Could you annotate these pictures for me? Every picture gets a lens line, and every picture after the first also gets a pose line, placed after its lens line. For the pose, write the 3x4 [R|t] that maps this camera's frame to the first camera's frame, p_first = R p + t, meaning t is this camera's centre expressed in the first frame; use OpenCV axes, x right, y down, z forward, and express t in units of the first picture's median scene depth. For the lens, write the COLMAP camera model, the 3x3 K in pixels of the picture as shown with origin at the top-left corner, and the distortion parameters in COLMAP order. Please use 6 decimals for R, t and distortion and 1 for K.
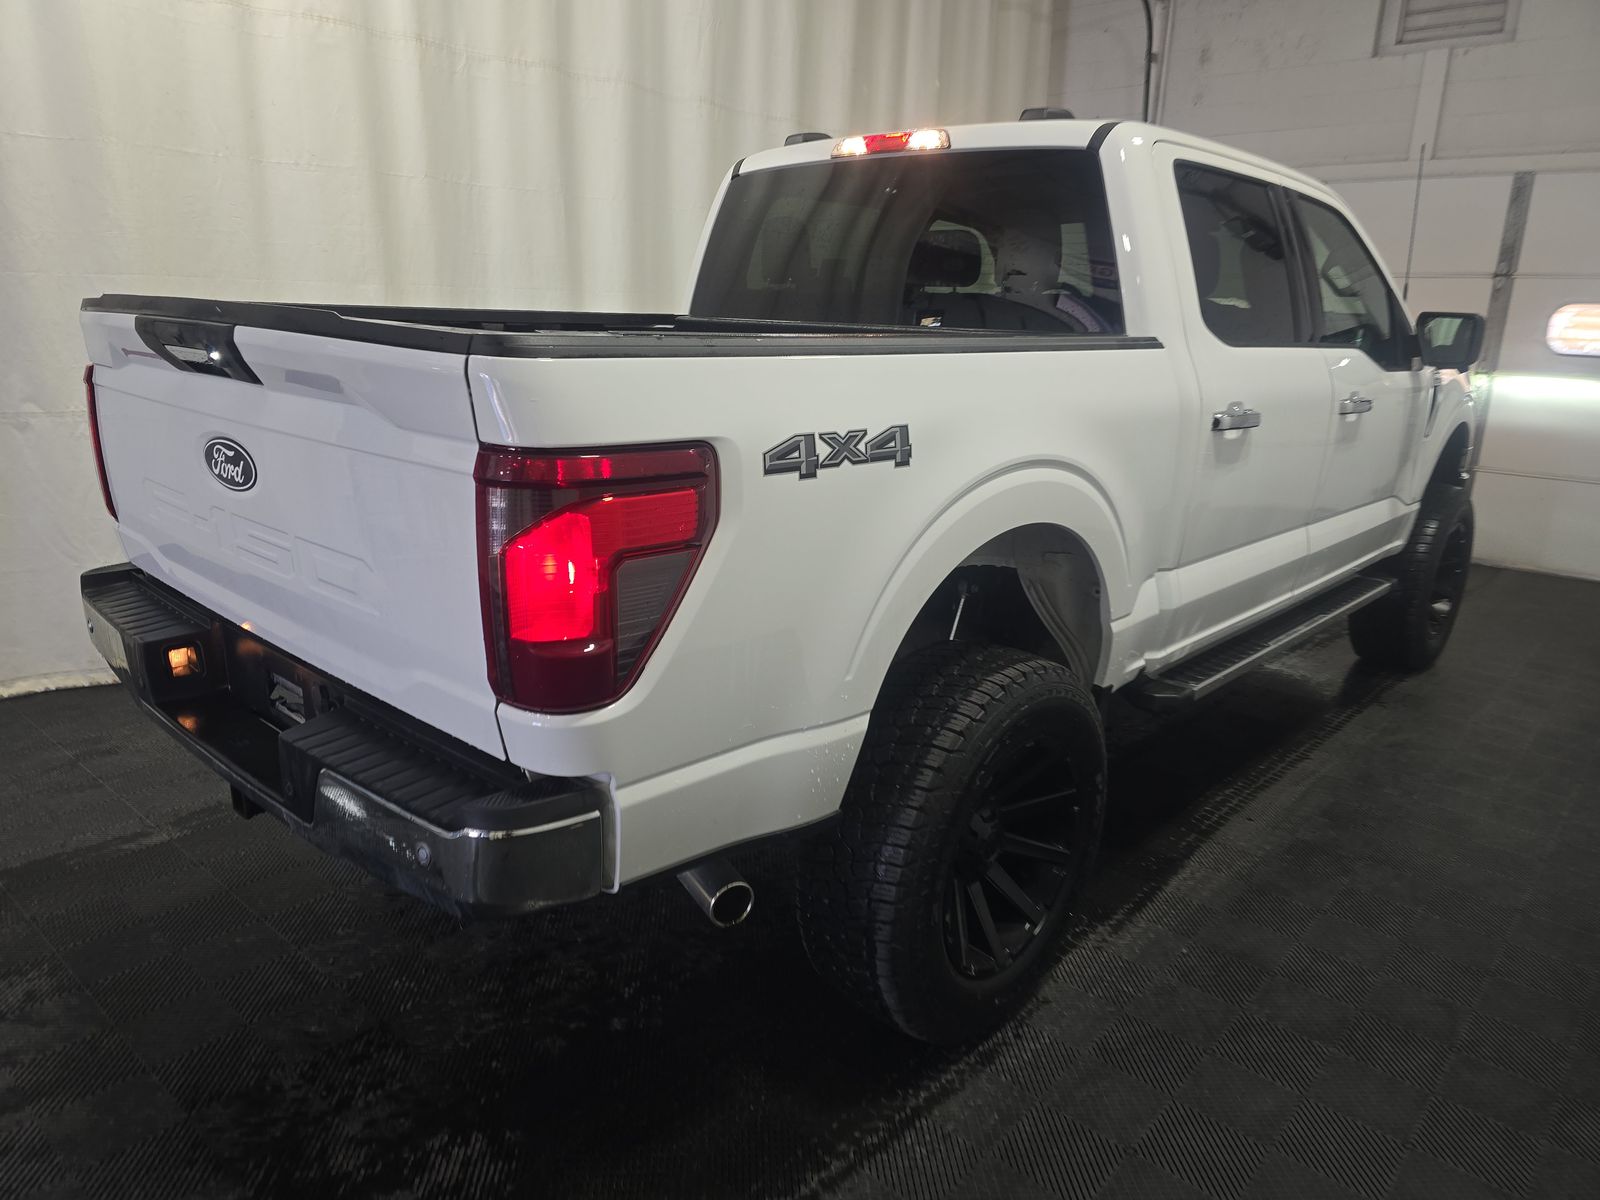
lens RADIAL K [[1082.1, 0, 813.8], [0, 1082.1, 597.8], [0, 0, 1]] dist [0.014235, -0.006253]
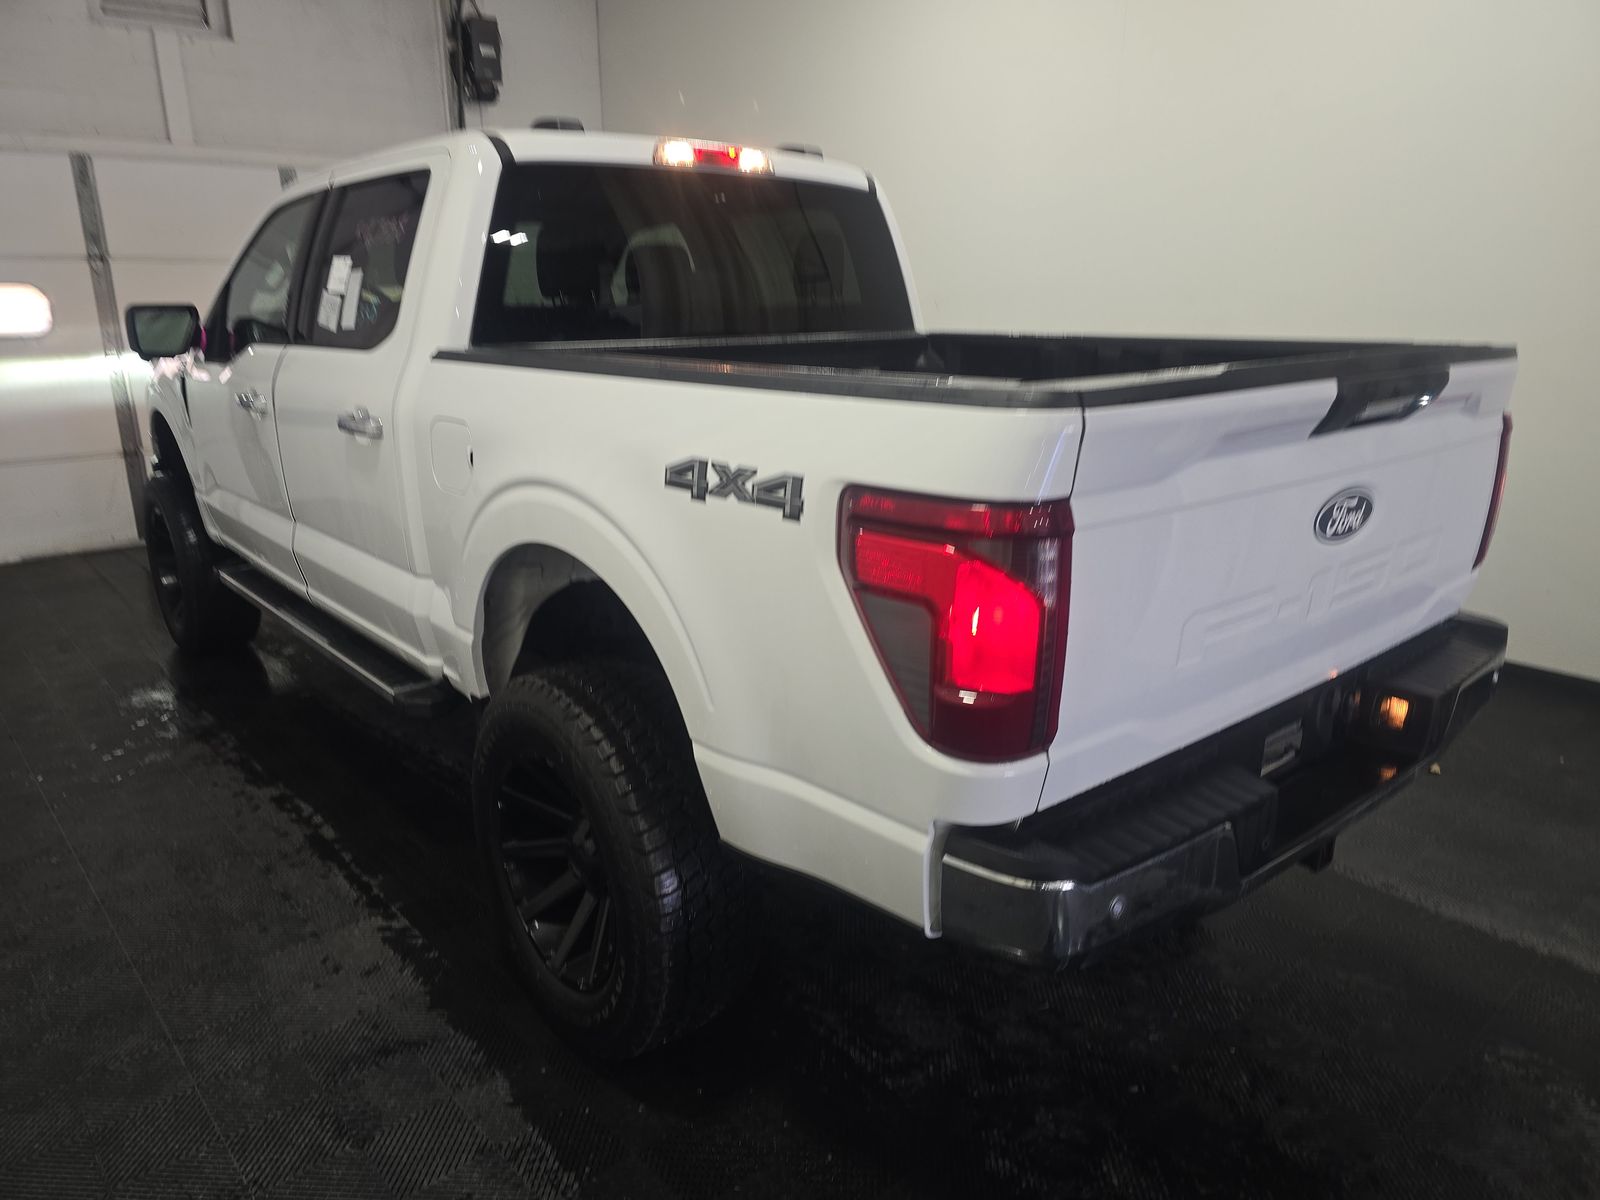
lens RADIAL K [[1082.1, 0, 804.5], [0, 1082.1, 604.9], [0, 0, 1]] dist [0.014235, -0.006253]
pose [[0.123210, -0.304813, 0.944409, -0.448454], [0.271496, 0.925707, 0.263357, -0.127125], [-0.954520, 0.223955, 0.196812, 0.373658]]
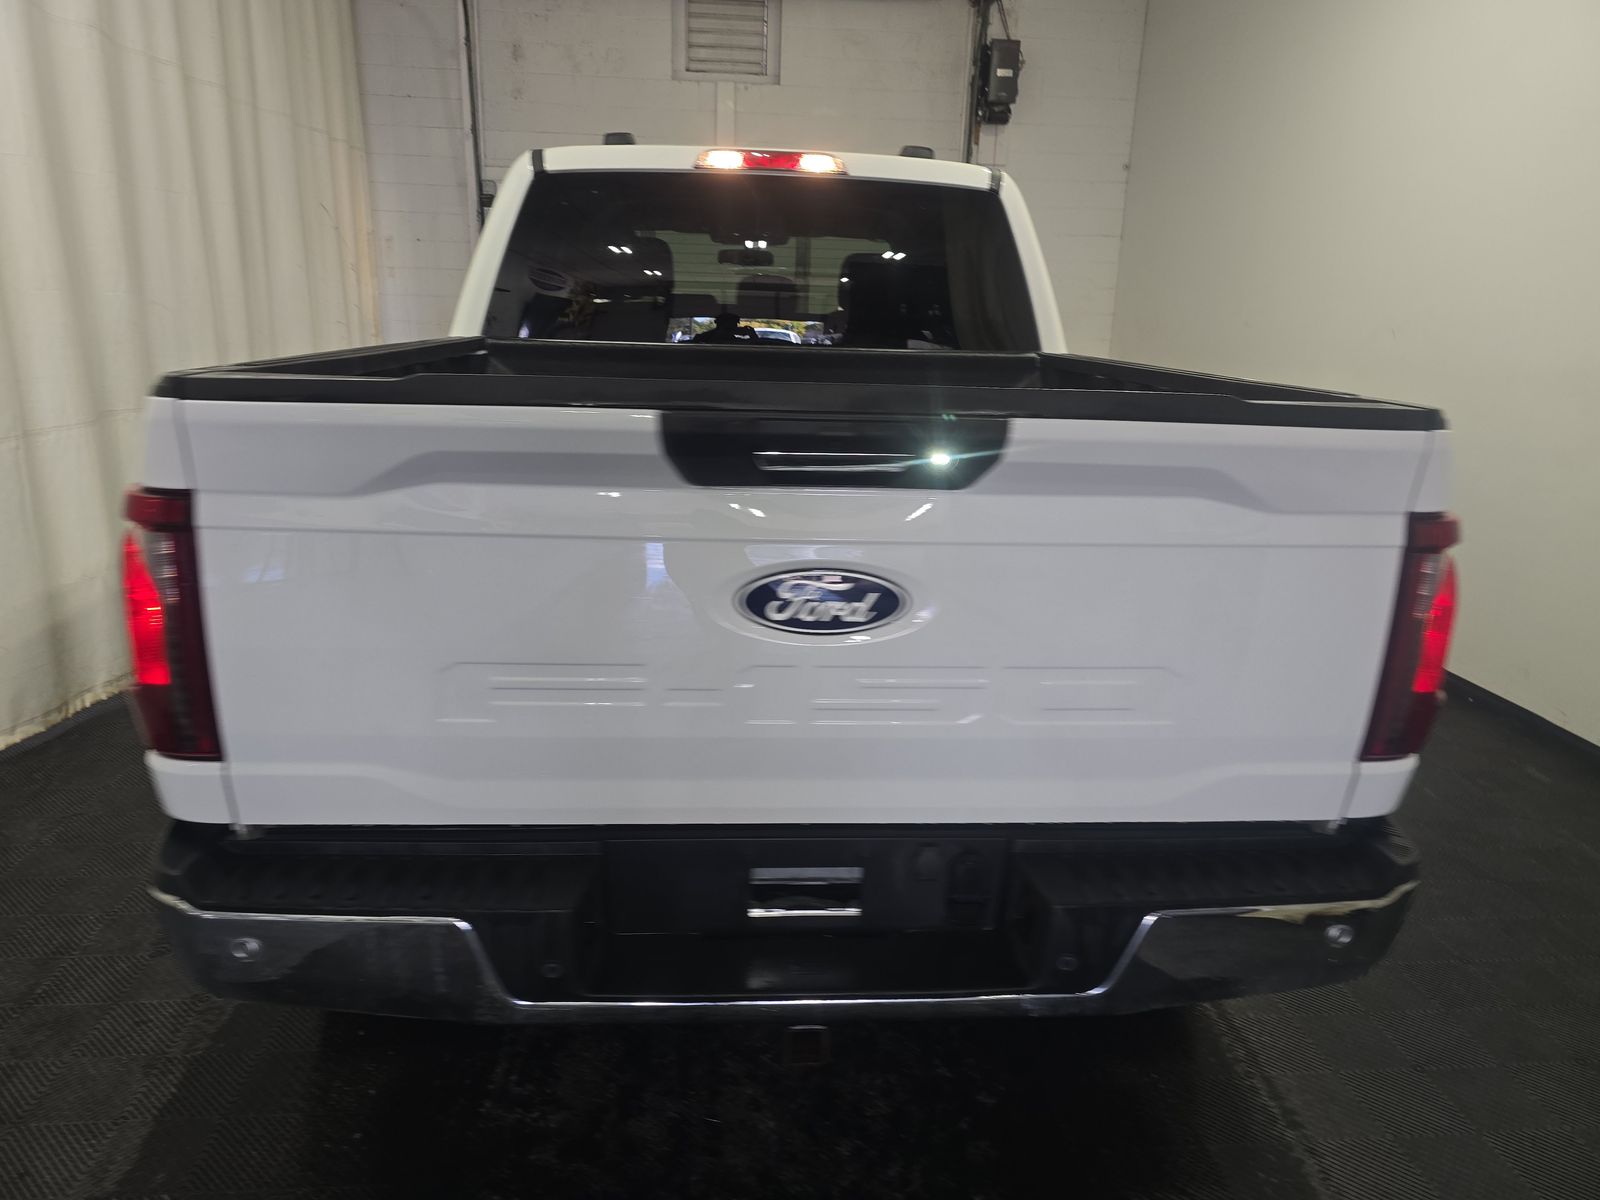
lens RADIAL K [[1082.1, 0, 802.6], [0, 1082.1, 598.8], [0, 0, 1]] dist [0.014235, -0.006253]
pose [[0.686700, -0.199639, 0.698991, -0.305586], [0.183863, 0.977985, 0.098694, -0.057735], [-0.703305, 0.060745, 0.708288, 0.143781]]
